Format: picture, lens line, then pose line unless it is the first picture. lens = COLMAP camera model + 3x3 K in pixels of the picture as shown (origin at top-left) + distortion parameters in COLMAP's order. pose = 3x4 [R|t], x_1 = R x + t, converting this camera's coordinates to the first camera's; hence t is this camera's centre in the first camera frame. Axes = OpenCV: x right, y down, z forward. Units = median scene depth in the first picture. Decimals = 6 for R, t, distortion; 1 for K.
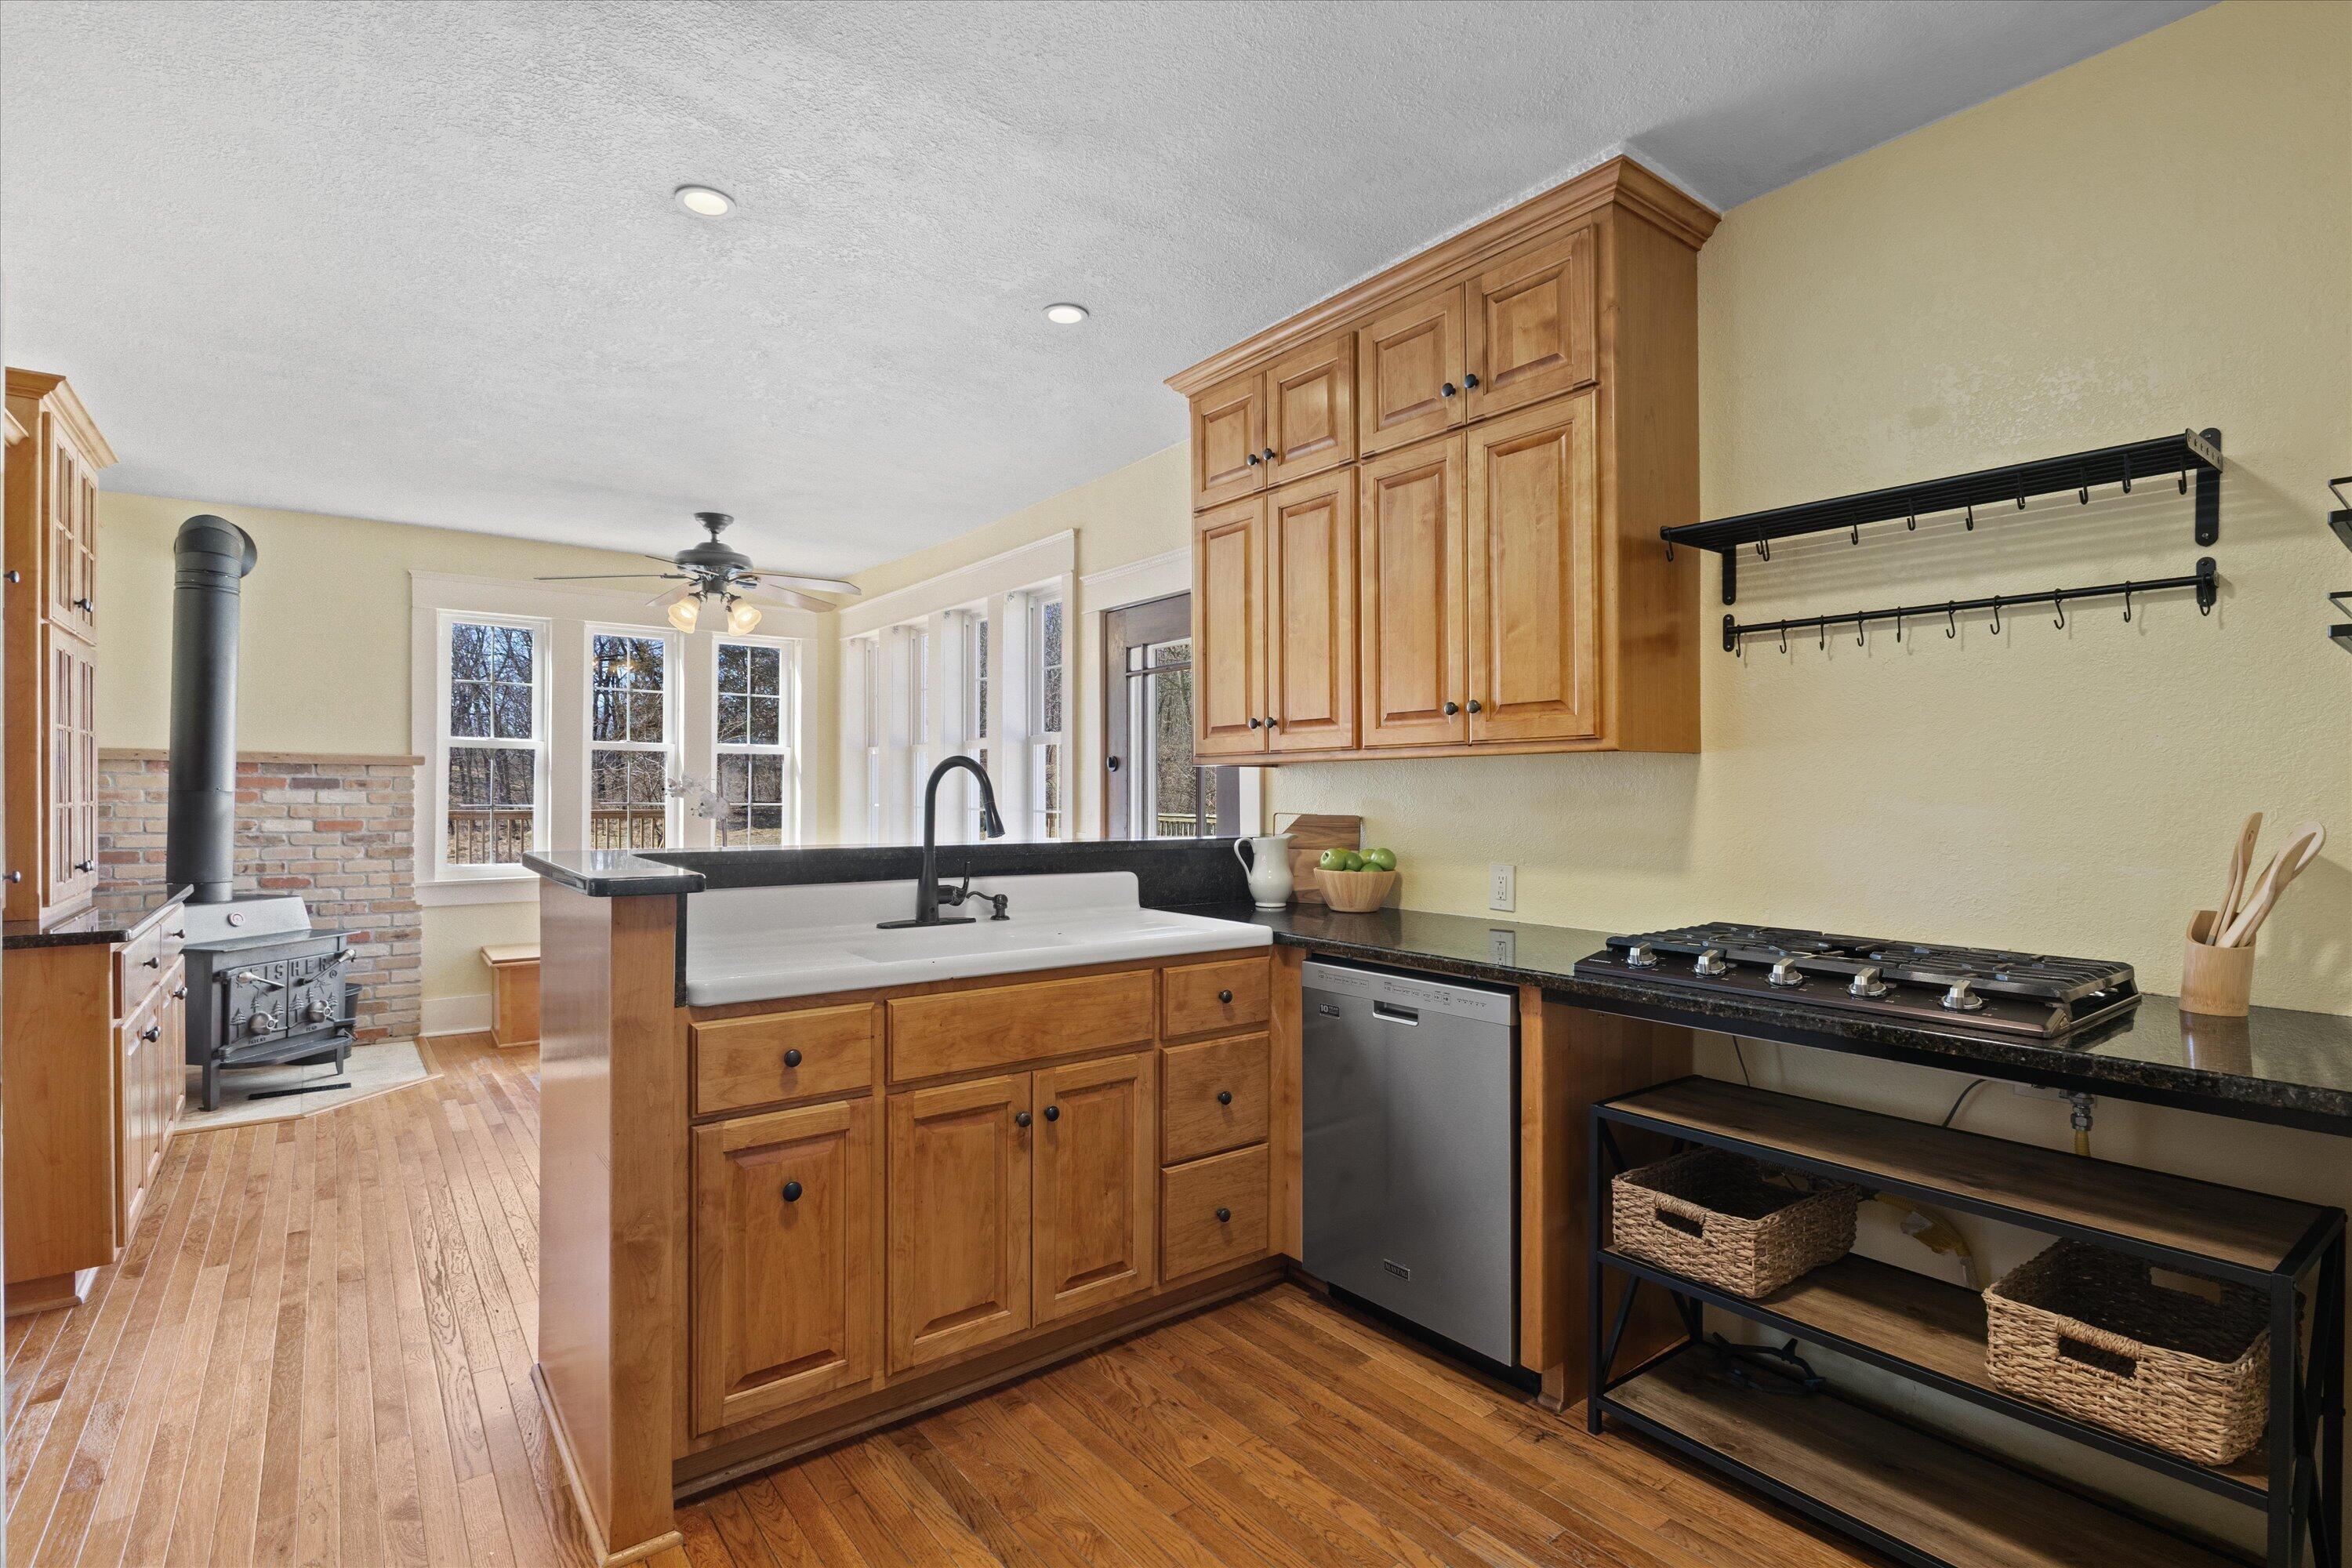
lens RADIAL K [[1123.0, 0, 1188.4], [0, 1123.0, 793.5], [0, 0, 1]] dist [-0.012212, 0.000587]
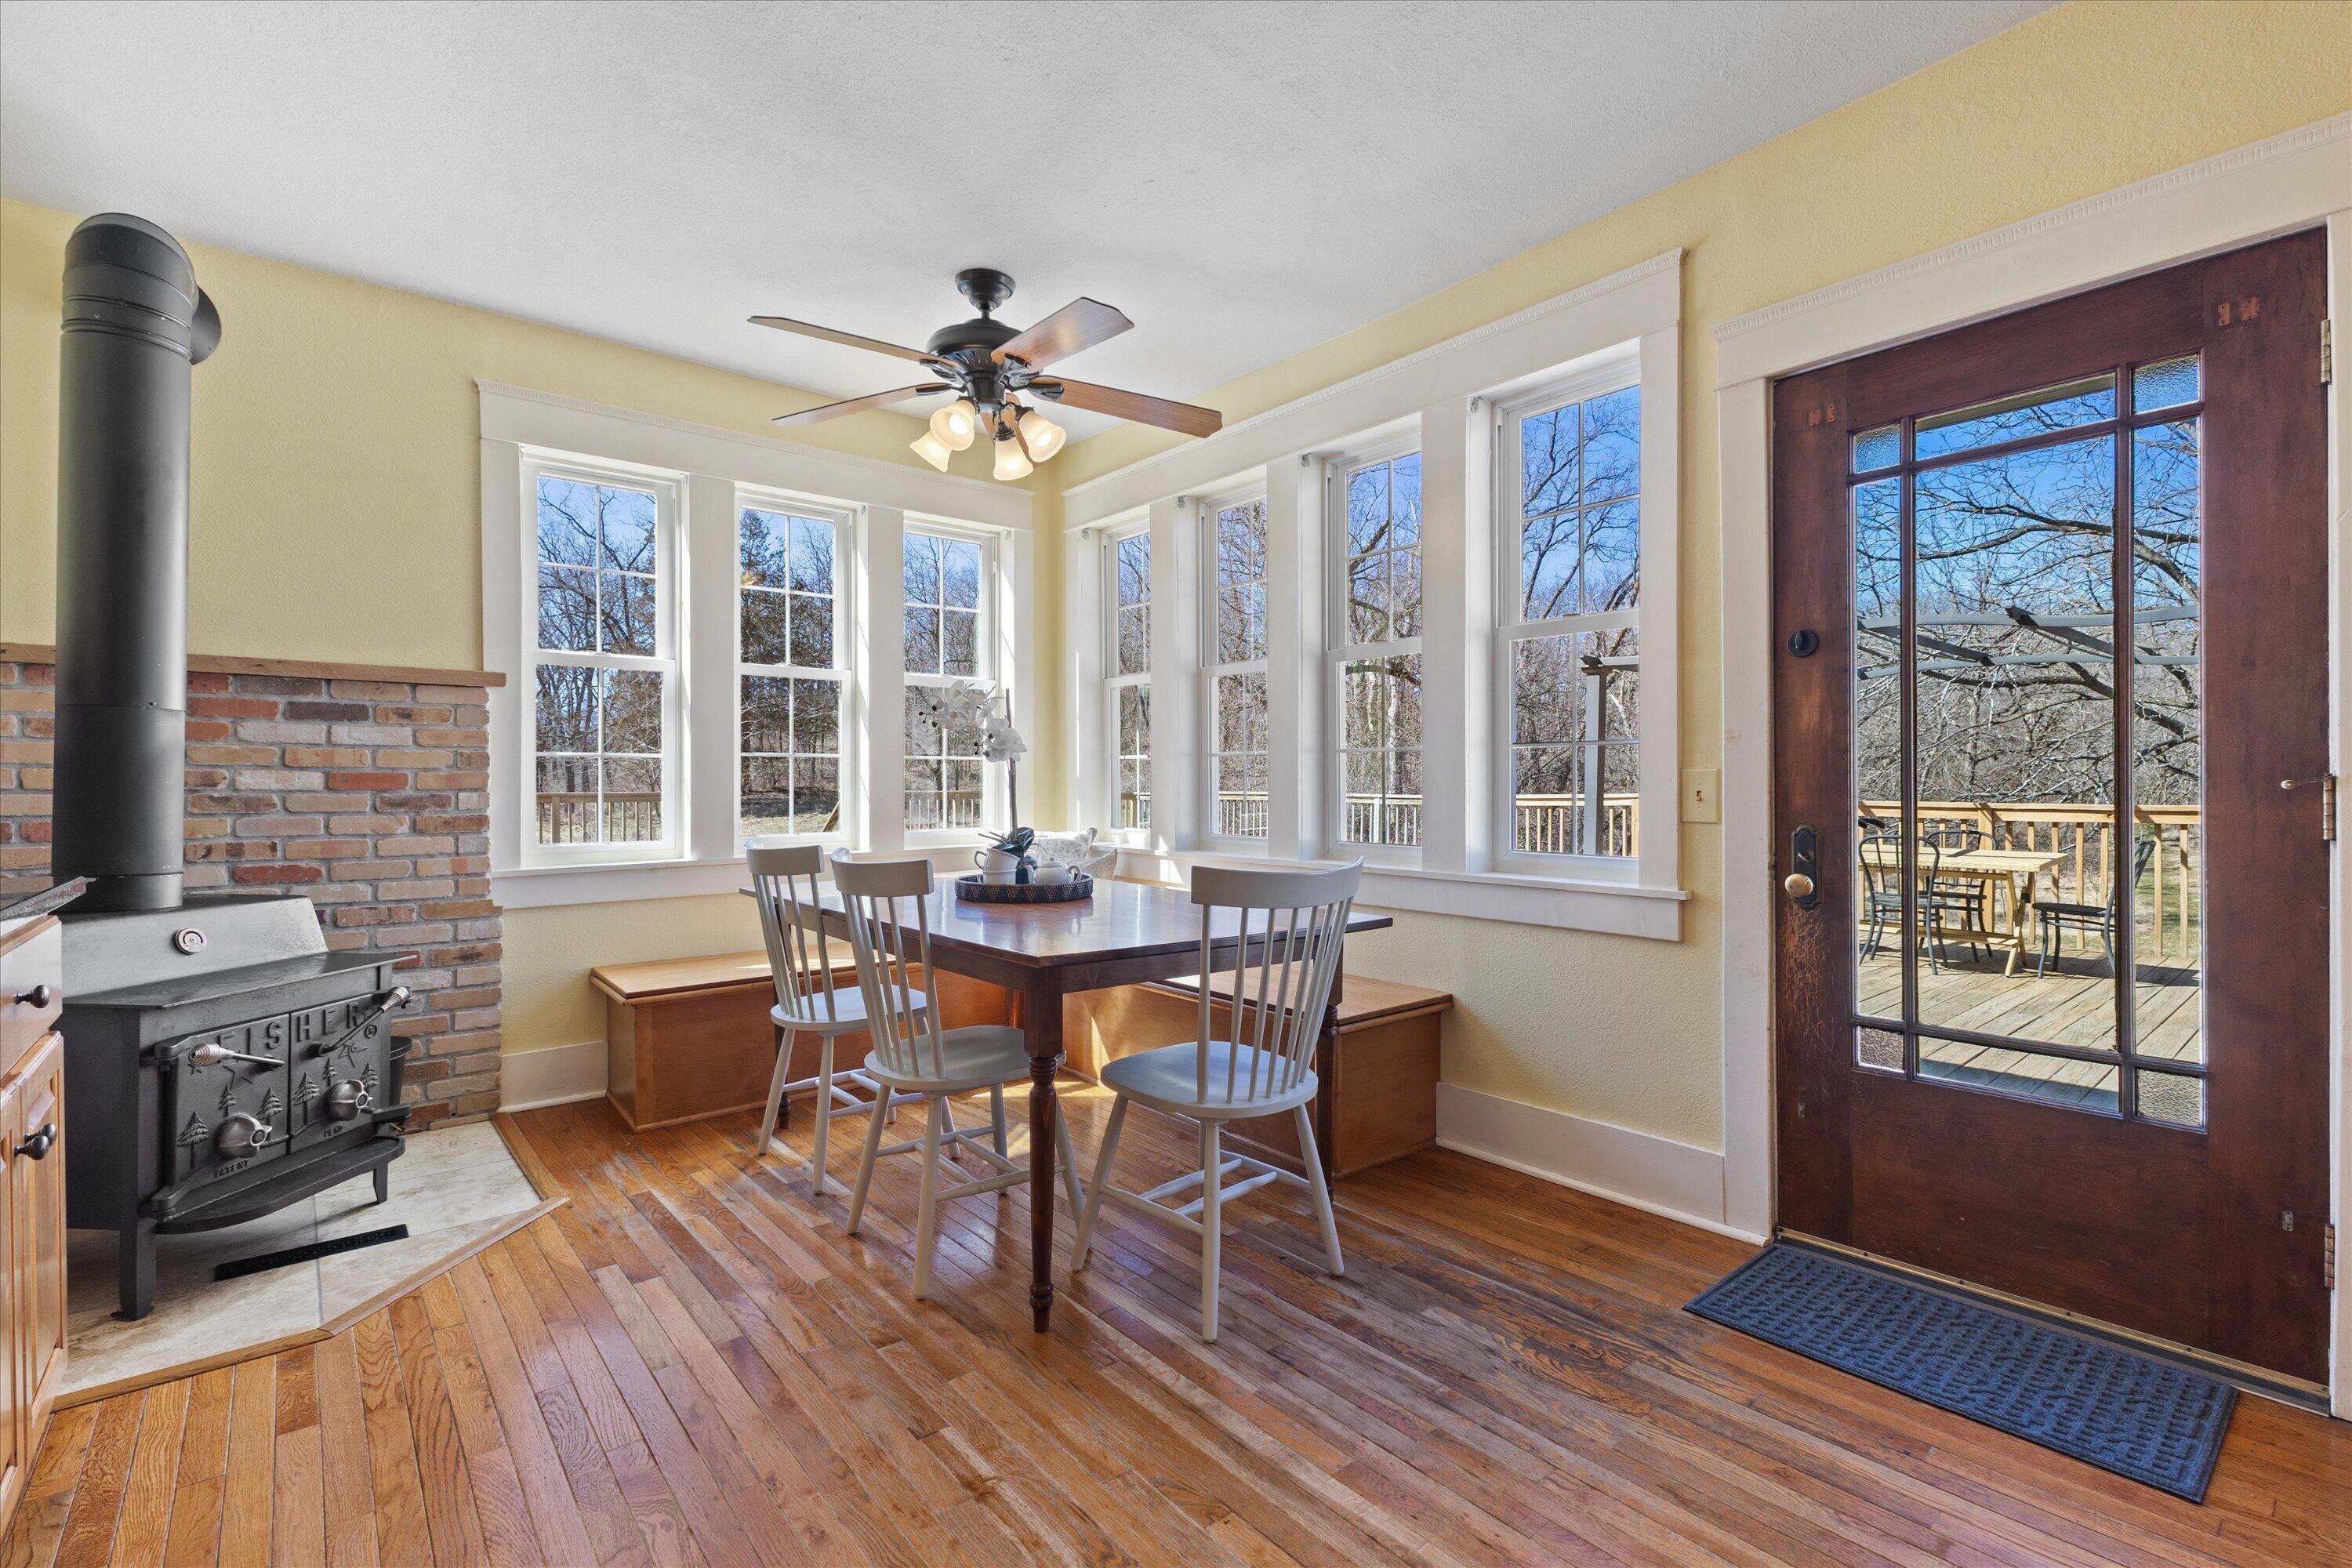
lens RADIAL K [[1042.2, 0, 1171.0], [0, 1042.2, 787.4], [0, 0, 1]] dist [0.009639, -0.001340]
pose [[0.999286, -0.008978, 0.036697, -0.410603], [0.008823, 0.999951, 0.004398, 0.040878], [-0.036735, -0.004071, 0.999317, 0.489982]]
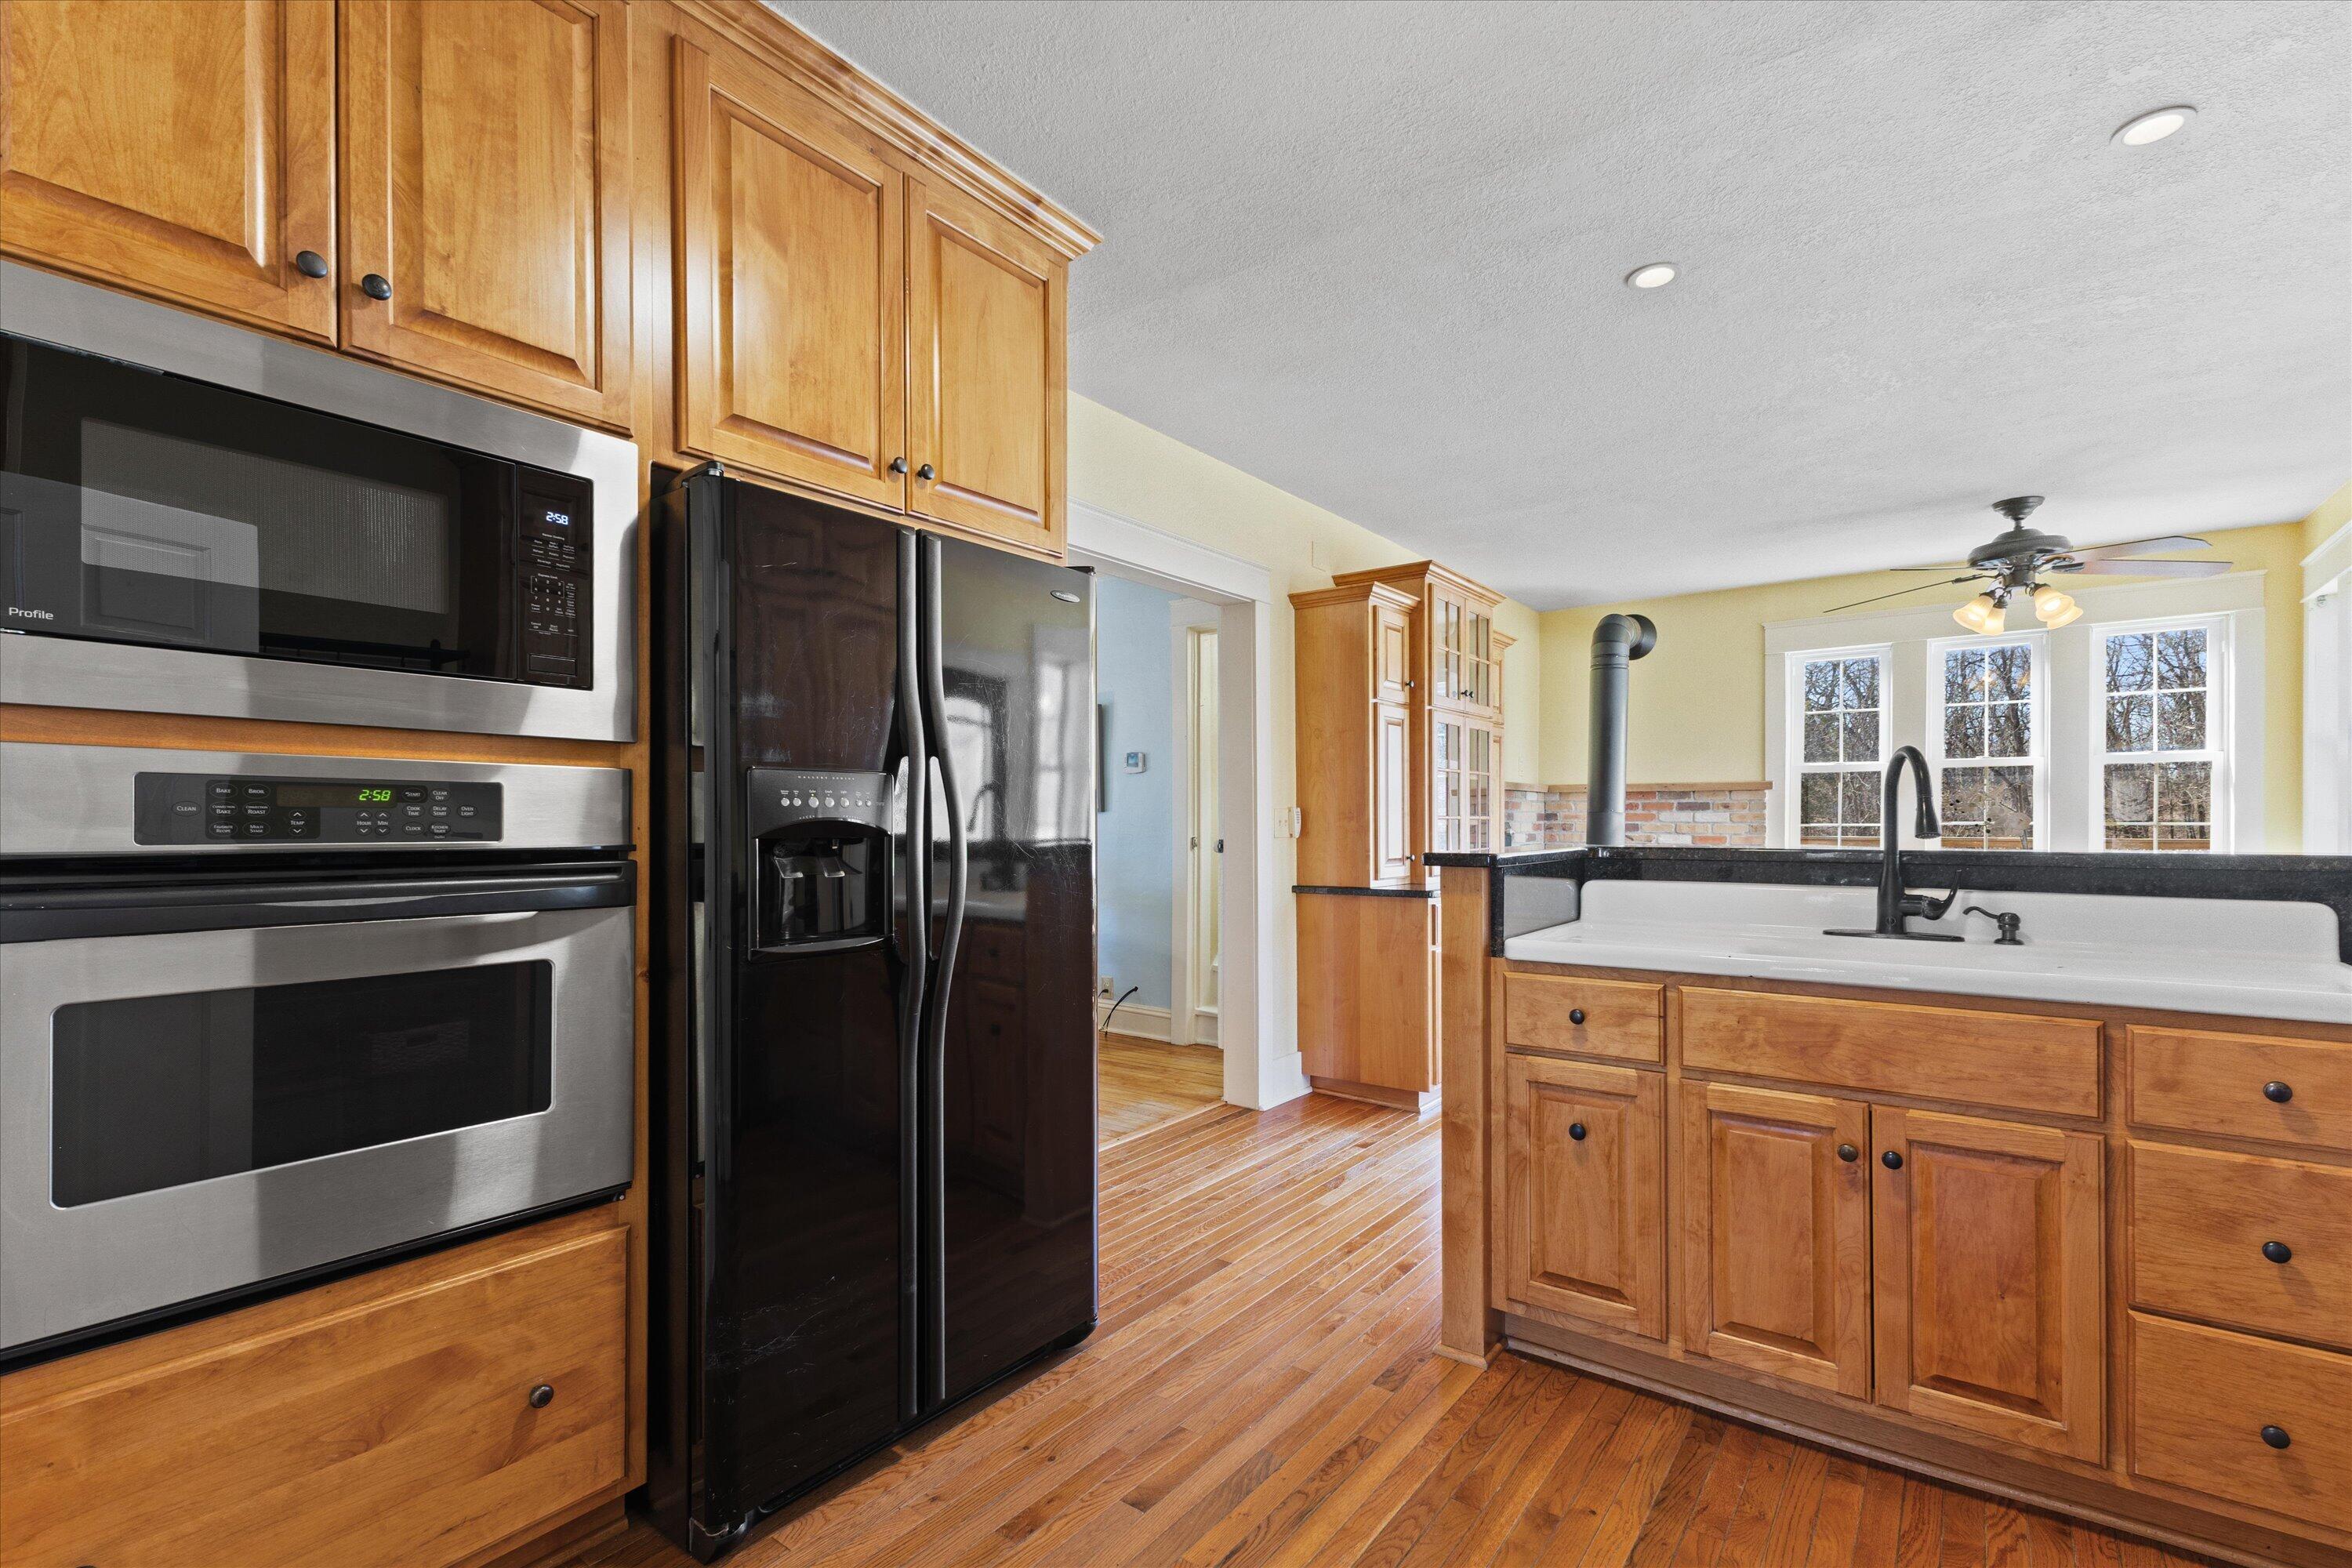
lens RADIAL K [[1042.2, 0, 1159.9], [0, 1042.2, 819.0], [0, 0, 1]] dist [0.009639, -0.001340]
pose [[0.241658, -0.009395, -0.970316, 0.274102], [0.002138, 0.999956, -0.009149, 0.018091], [0.970359, 0.000136, 0.241668, 0.144851]]
